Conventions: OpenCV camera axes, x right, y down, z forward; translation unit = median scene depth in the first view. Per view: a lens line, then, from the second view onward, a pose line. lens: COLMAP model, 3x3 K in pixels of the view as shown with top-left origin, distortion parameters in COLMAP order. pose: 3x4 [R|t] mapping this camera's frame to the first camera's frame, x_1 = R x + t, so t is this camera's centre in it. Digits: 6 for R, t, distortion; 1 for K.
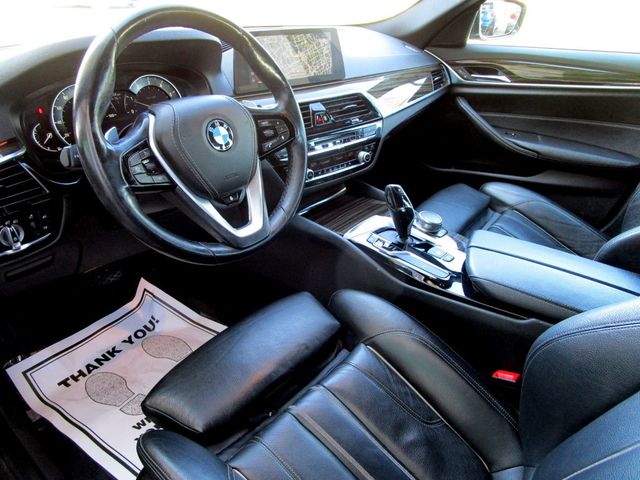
lens RADIAL K [[458.3, 0, 317.1], [0, 458.3, 238.5], [0, 0, 1]] dist [-0.031686, 0.021163]
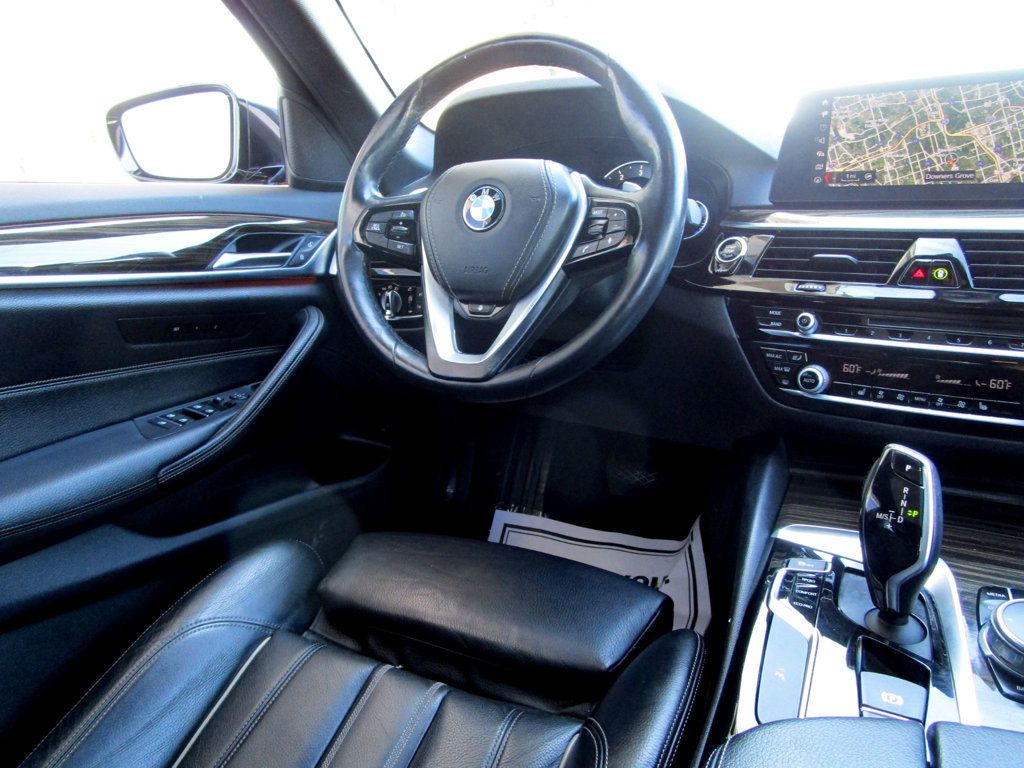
lens RADIAL K [[733.3, 0, 510.7], [0, 733.3, 383.5], [0, 0, 1]] dist [-0.031686, 0.021163]
pose [[0.219816, 0.228189, -0.948478, 0.547309], [-0.435020, 0.893167, 0.114063, -0.085644], [0.873177, 0.387534, 0.295599, 0.515320]]
